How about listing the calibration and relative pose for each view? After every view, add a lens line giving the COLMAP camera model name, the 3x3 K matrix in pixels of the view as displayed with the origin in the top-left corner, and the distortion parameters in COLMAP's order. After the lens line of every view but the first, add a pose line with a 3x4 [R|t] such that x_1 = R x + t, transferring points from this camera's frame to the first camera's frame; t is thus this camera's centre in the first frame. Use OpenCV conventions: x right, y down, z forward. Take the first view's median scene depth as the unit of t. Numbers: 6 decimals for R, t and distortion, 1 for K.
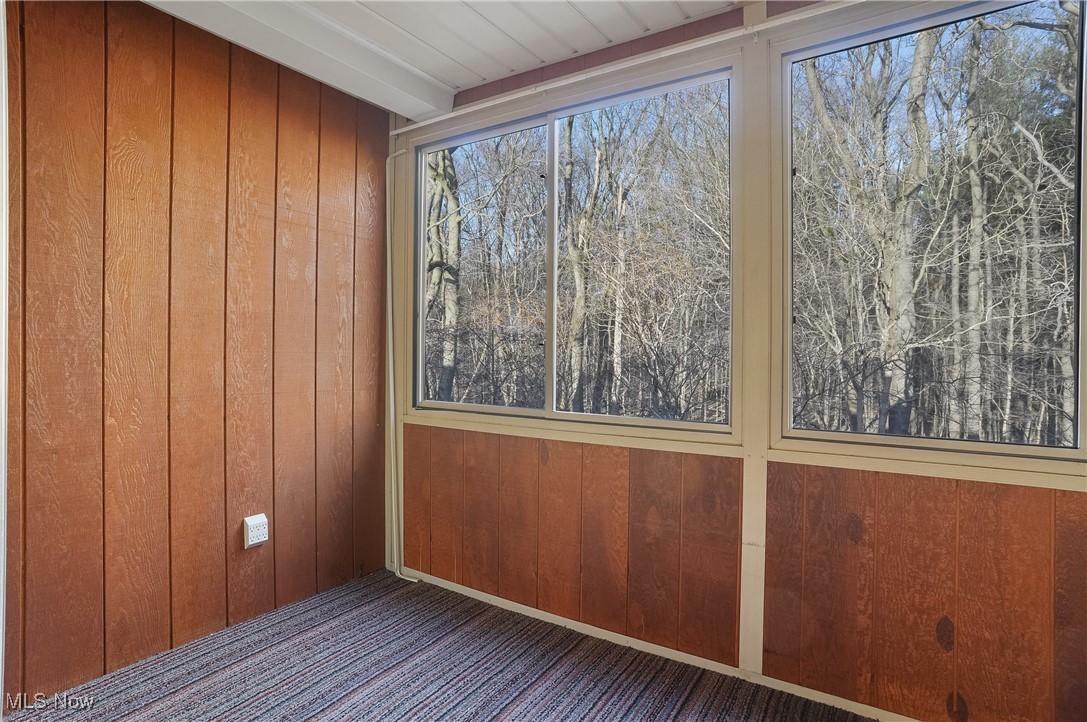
lens RADIAL K [[574.1, 0, 538.7], [0, 574.1, 355.3], [0, 0, 1]] dist [-0.063820, 0.029186]
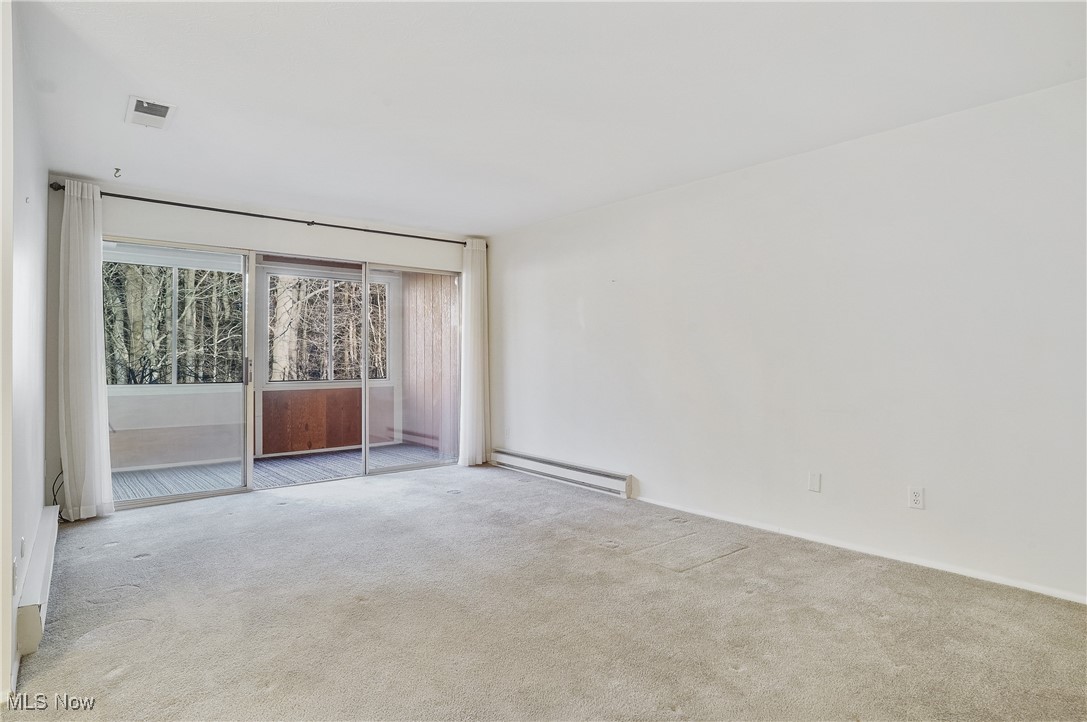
lens RADIAL K [[574.1, 0, 540.8], [0, 574.1, 360.9], [0, 0, 1]] dist [-0.063820, 0.029186]
pose [[0.295541, -0.006559, 0.955307, -1.822641], [0.005990, 0.999970, 0.005012, -0.002594], [-0.955311, 0.004241, 0.295572, -1.166758]]
